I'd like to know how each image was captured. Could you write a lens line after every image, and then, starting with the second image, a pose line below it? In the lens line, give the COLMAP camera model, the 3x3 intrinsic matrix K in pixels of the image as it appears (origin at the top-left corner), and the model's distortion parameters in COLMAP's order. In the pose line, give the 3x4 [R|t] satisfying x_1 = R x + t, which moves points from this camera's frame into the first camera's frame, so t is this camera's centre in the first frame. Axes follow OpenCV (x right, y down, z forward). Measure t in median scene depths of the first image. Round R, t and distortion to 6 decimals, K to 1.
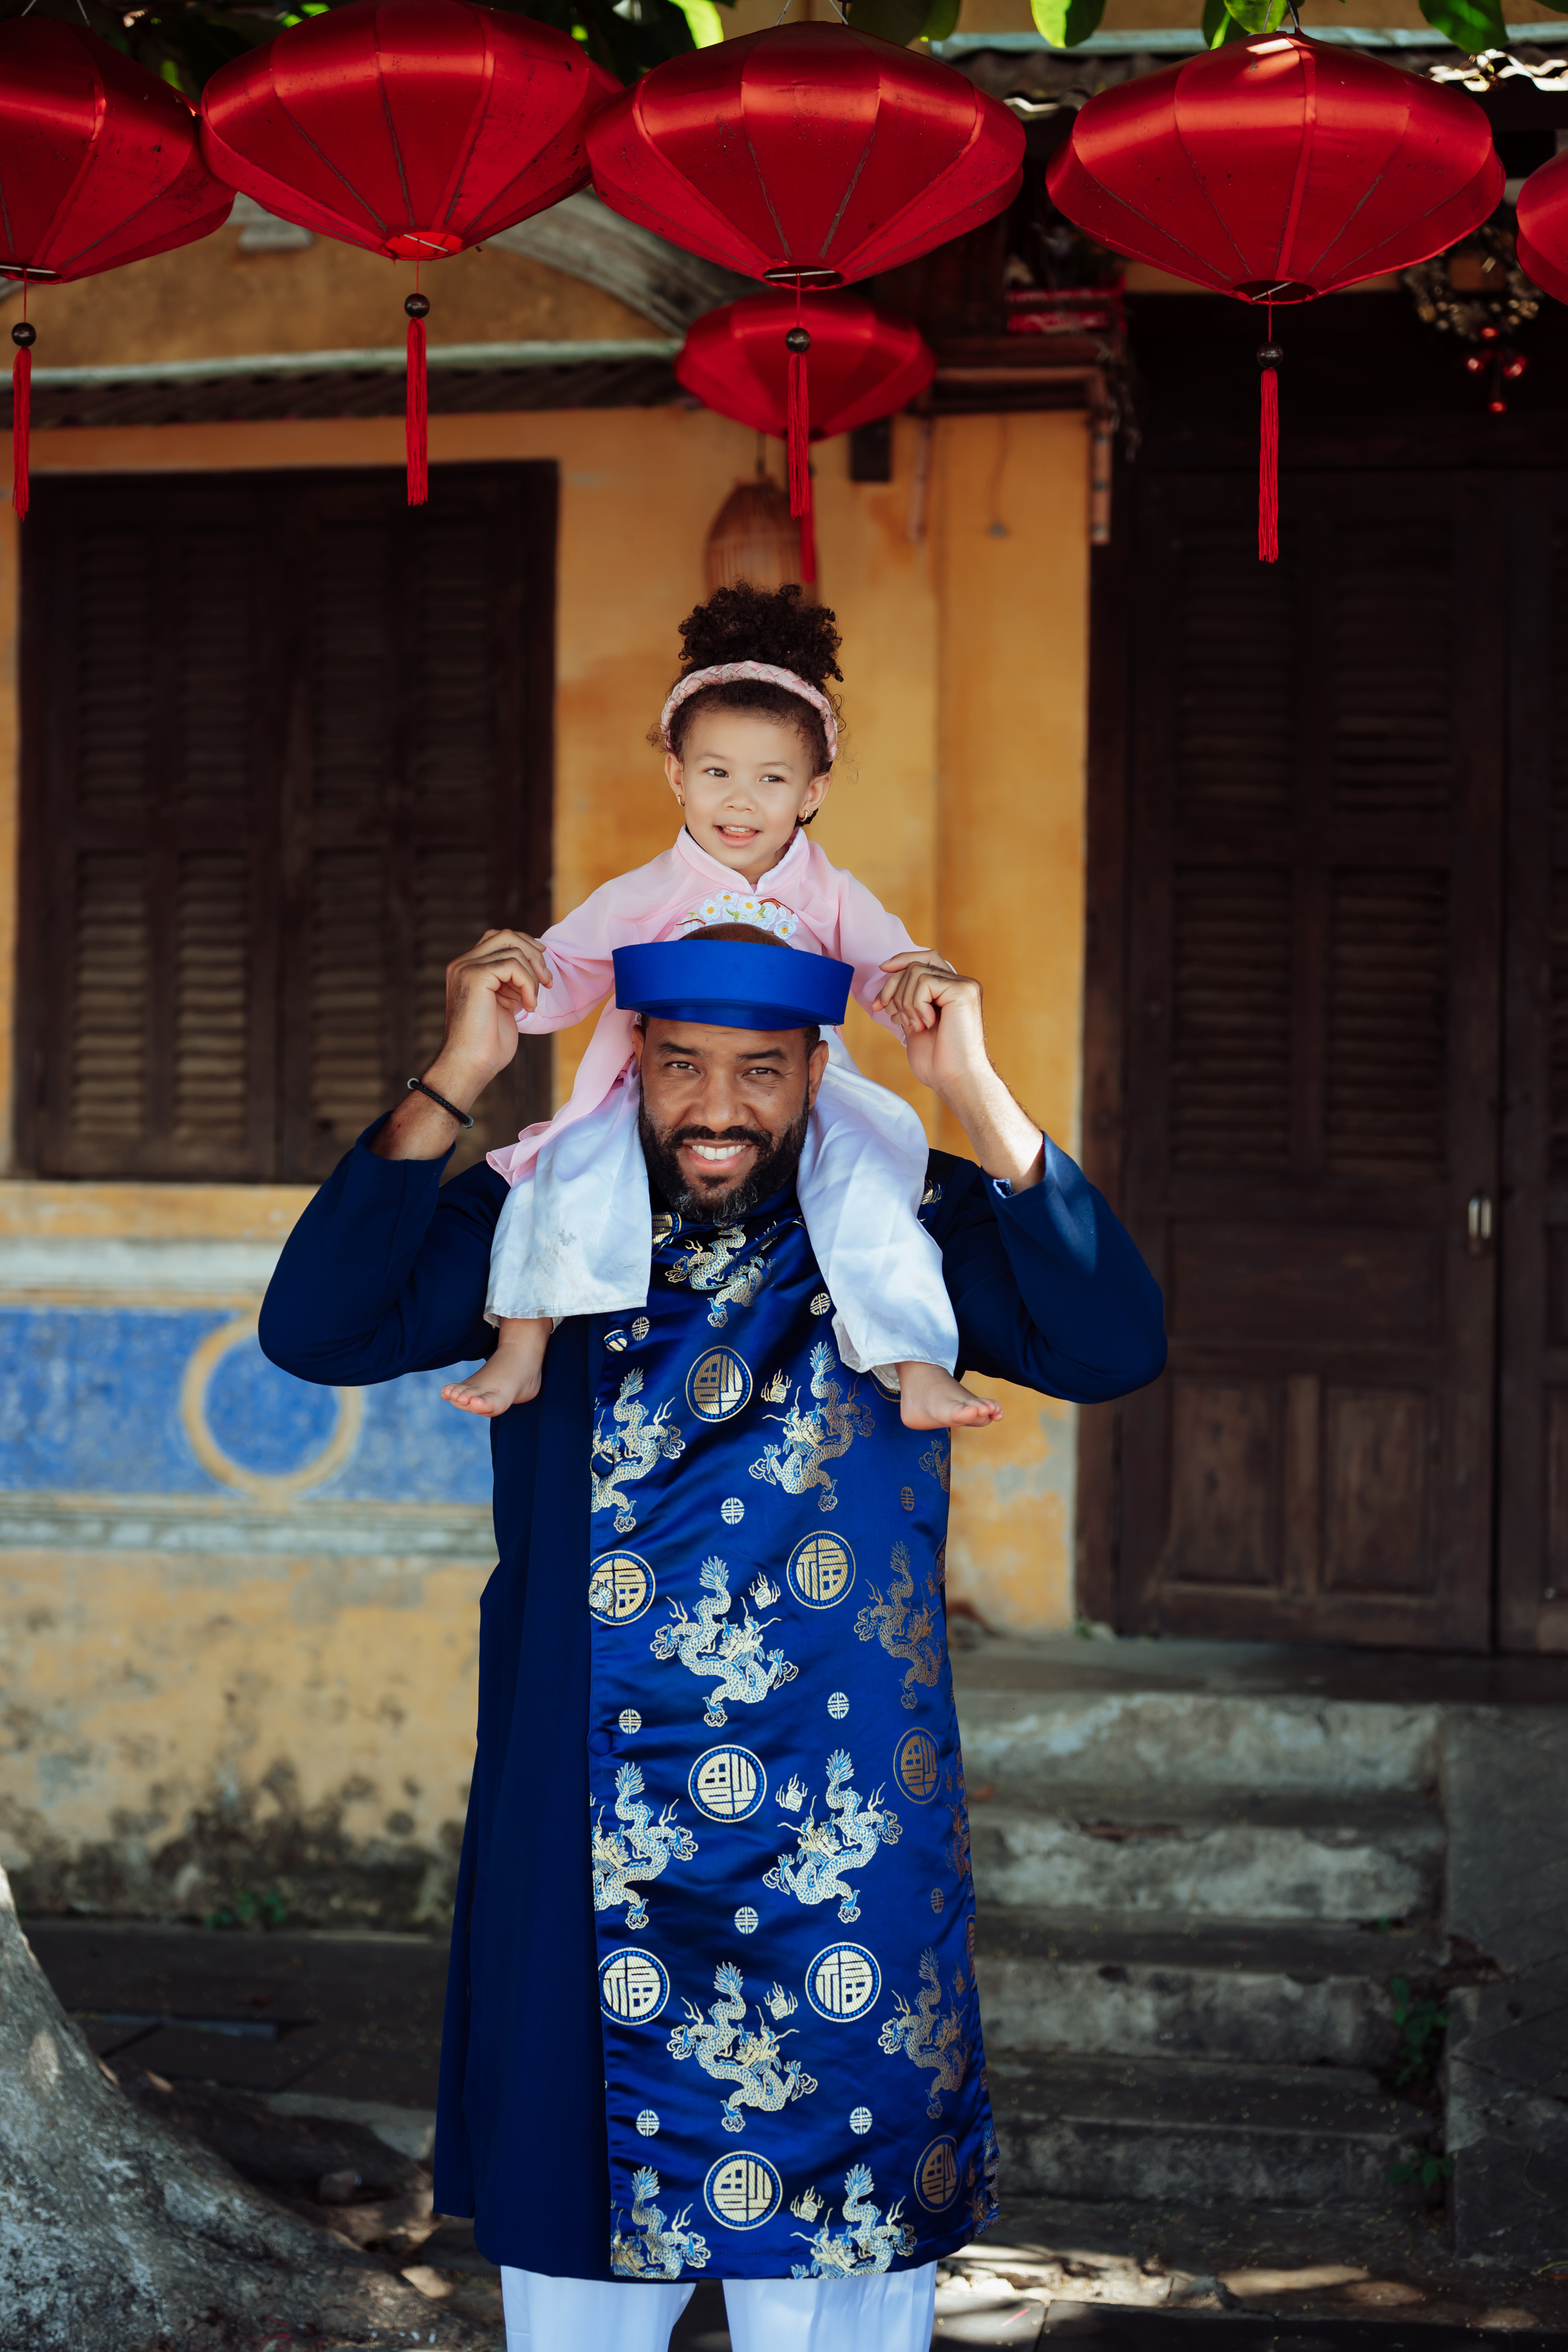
lens RADIAL K [[3397.5, 0, 784.0], [0, 3397.5, 1176.0], [0, 0, 1]] dist [-0.005093, -0.208275]
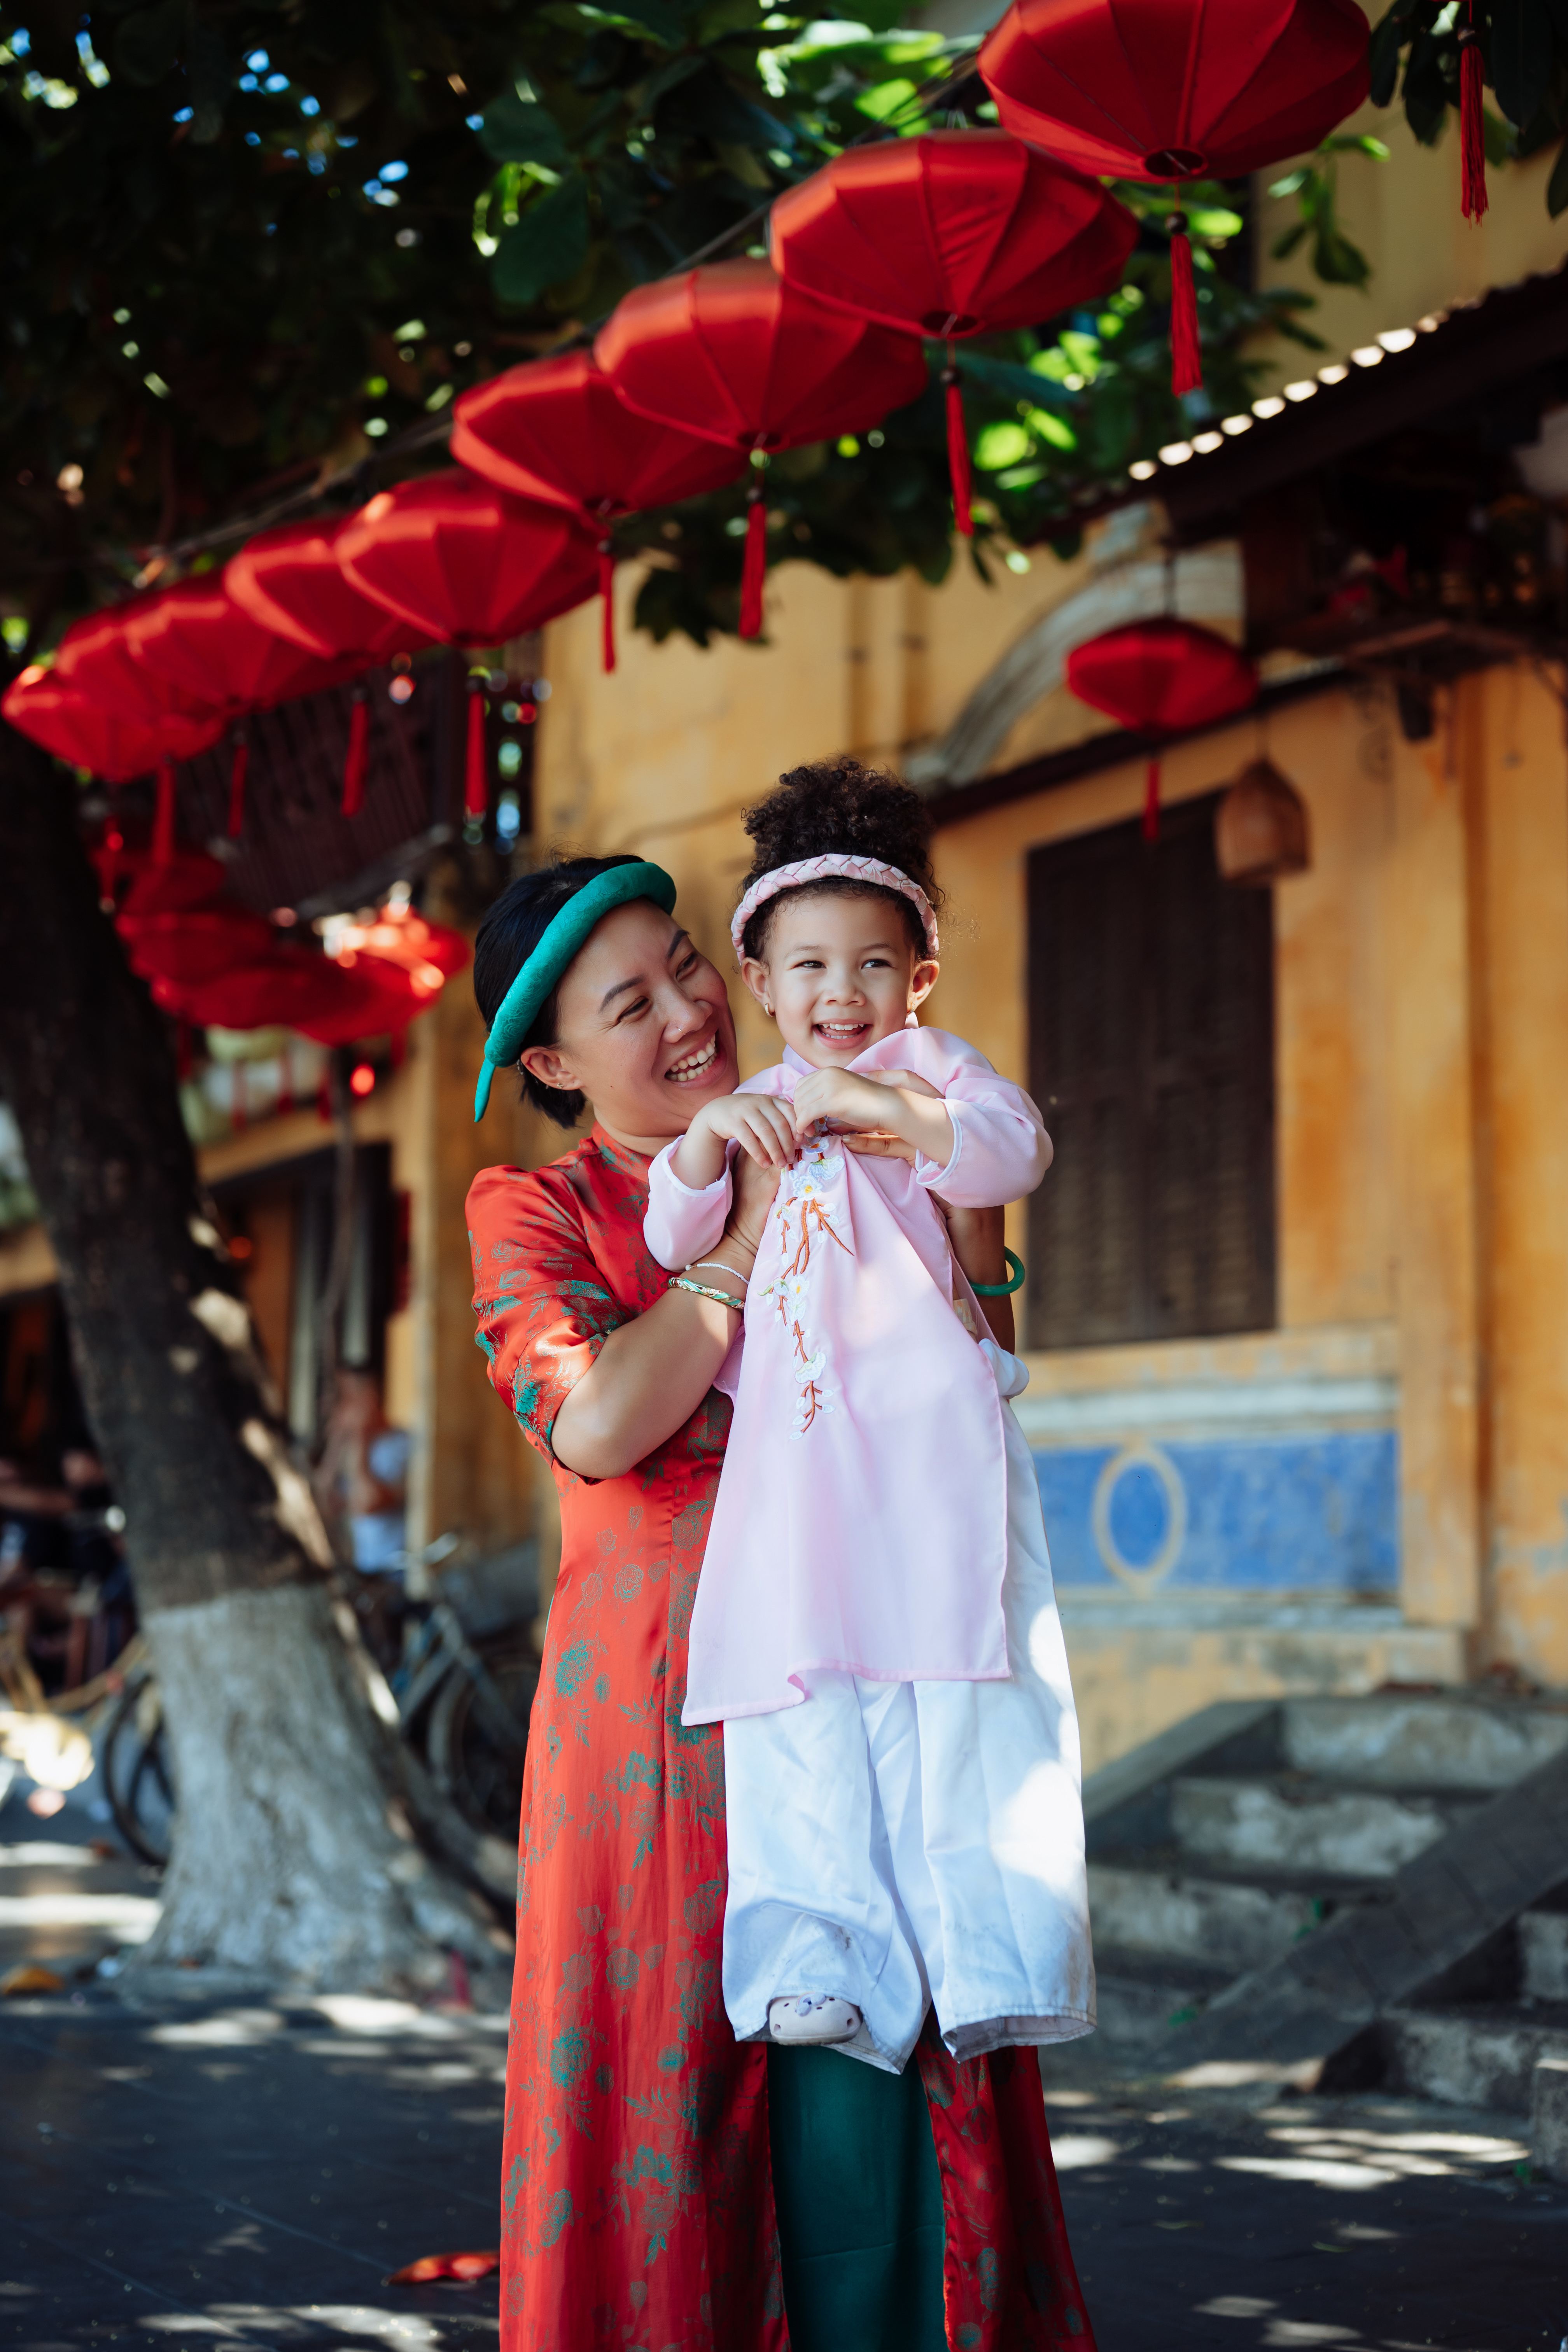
lens RADIAL K [[3426.1, 0, 784.0], [0, 3426.1, 1176.0], [0, 0, 1]] dist [0.003812, -0.064655]
pose [[0.643202, -0.098003, -0.759399, 0.808375], [-0.001191, 0.991646, -0.128984, 0.112503], [0.765696, 0.083868, 0.637712, 0.049164]]
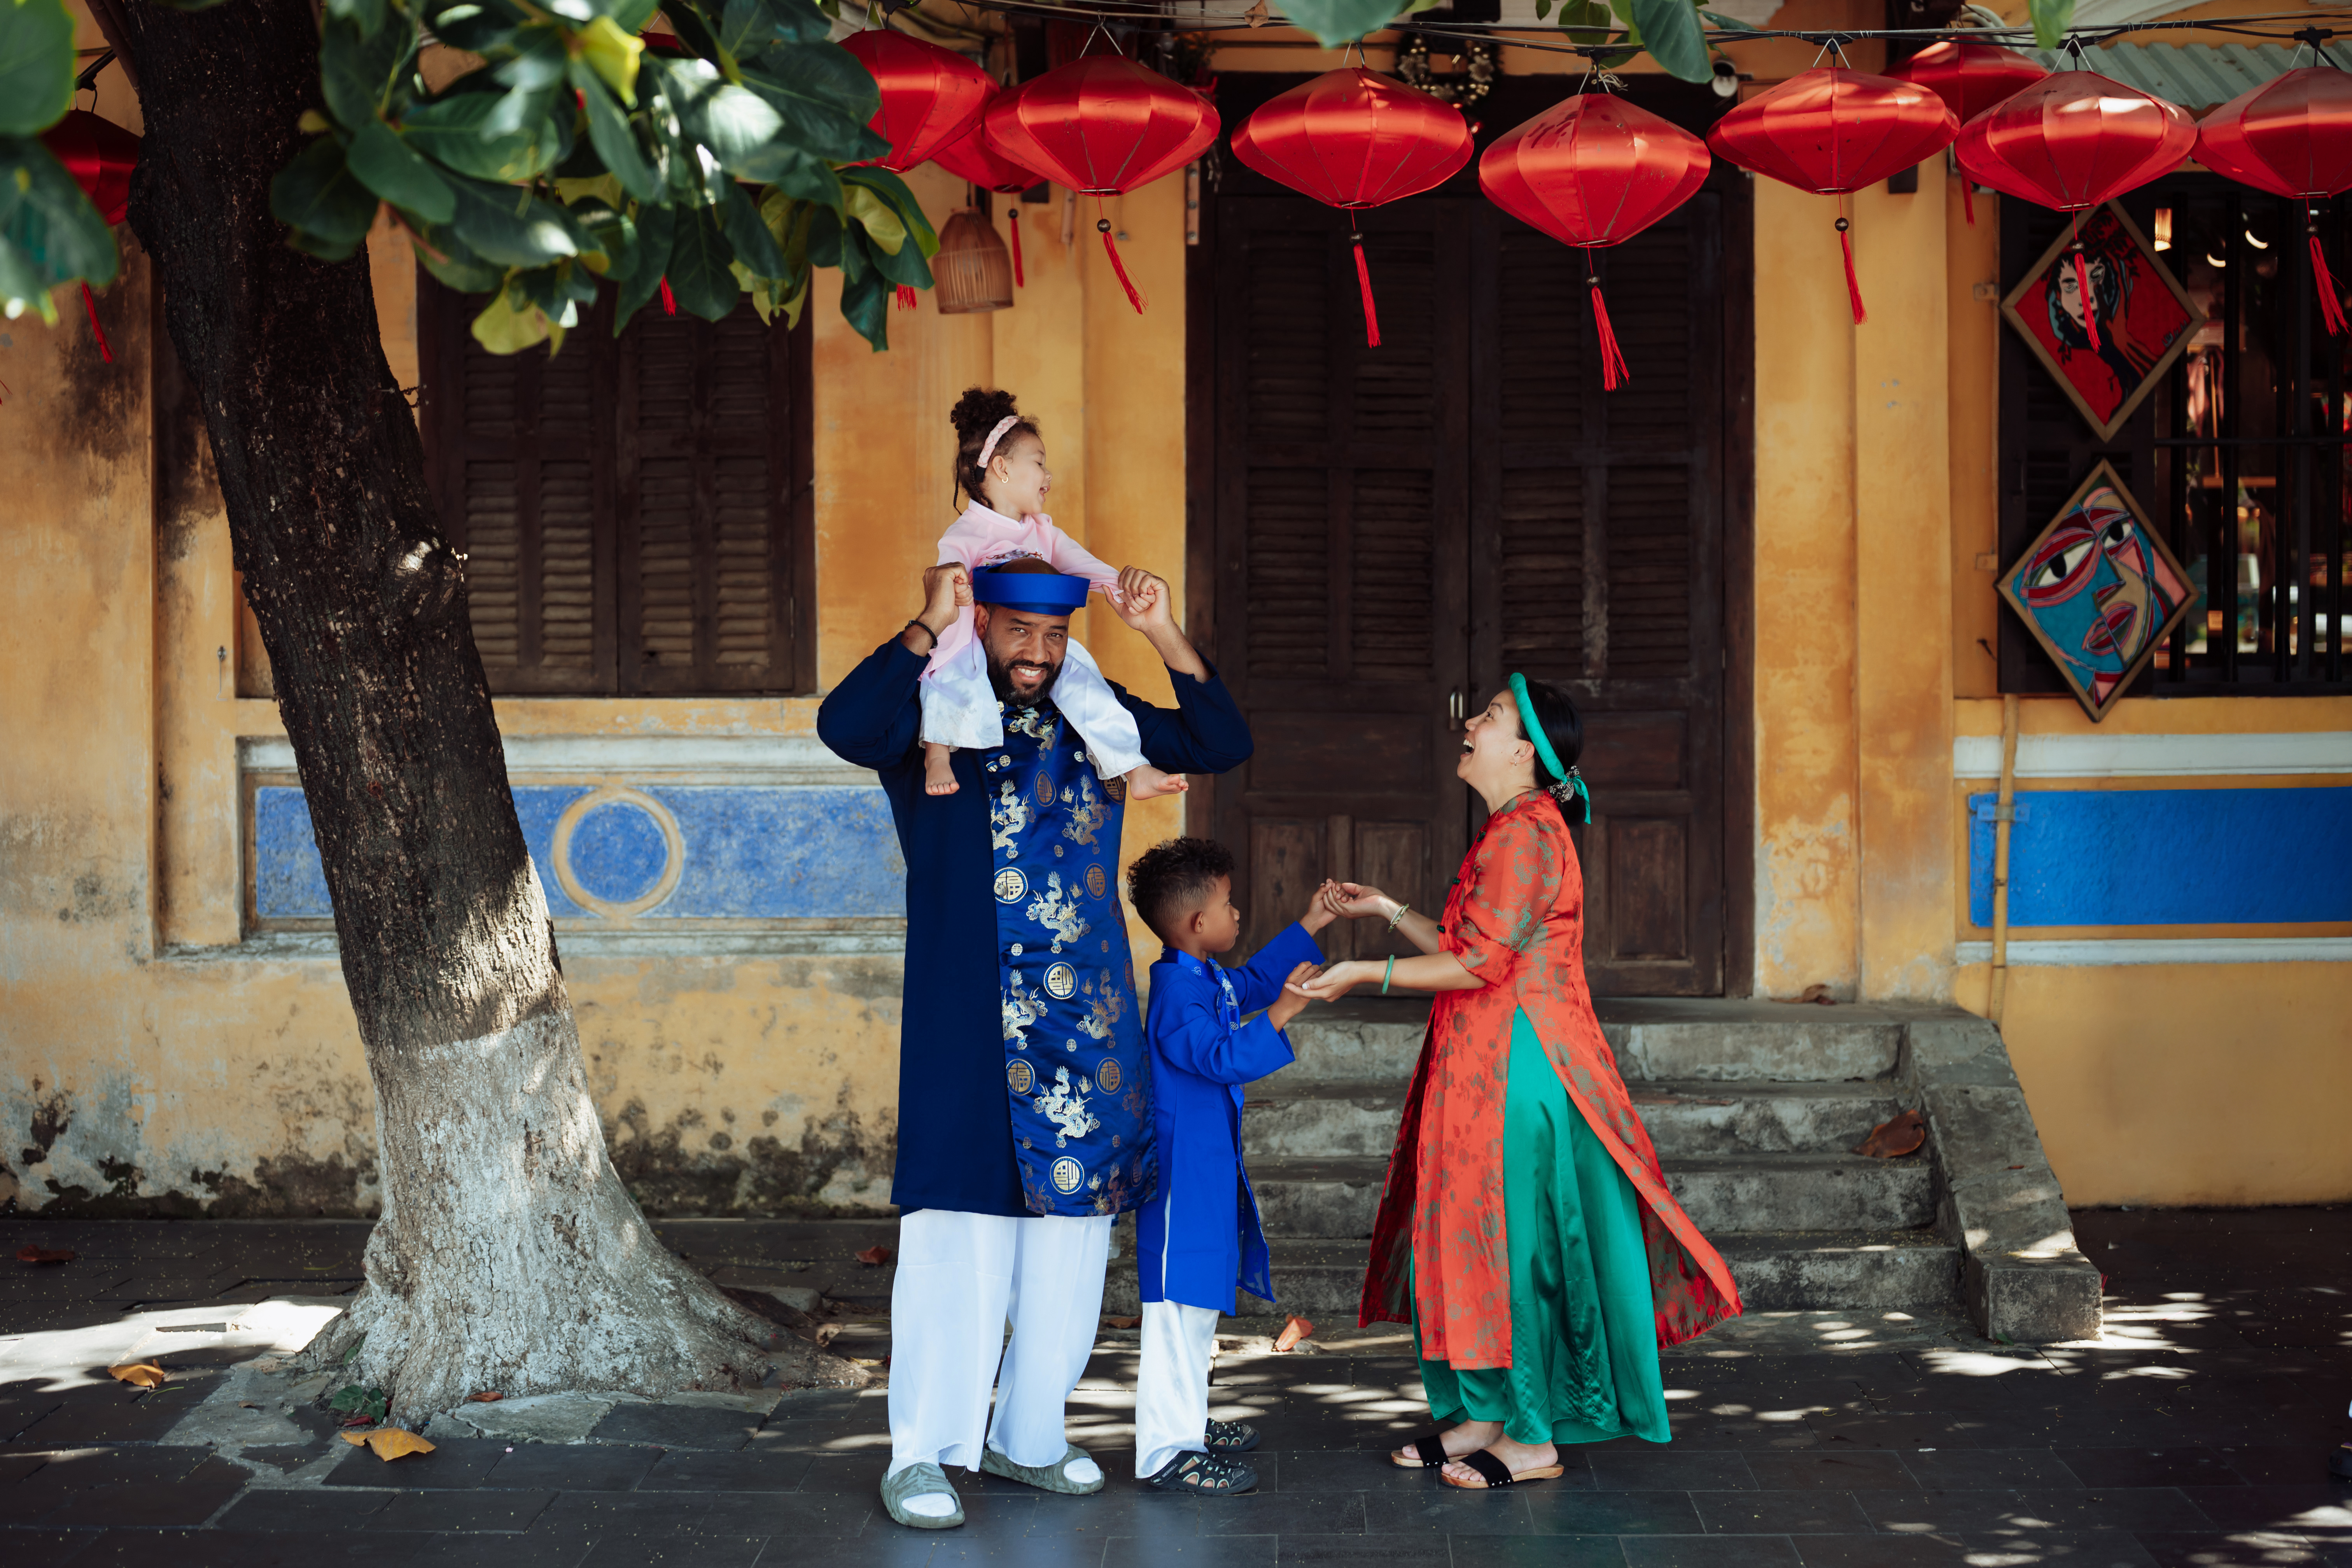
lens RADIAL K [[3426.1, 0, 1163.7], [0, 3426.1, 810.4], [0, 0, 1]] dist [0.003812, -0.064655]
pose [[0.992464, -0.019292, 0.121007, -0.102216], [0.015179, 0.999278, 0.034820, 0.003817], [-0.121592, -0.032720, 0.992041, -0.463152]]
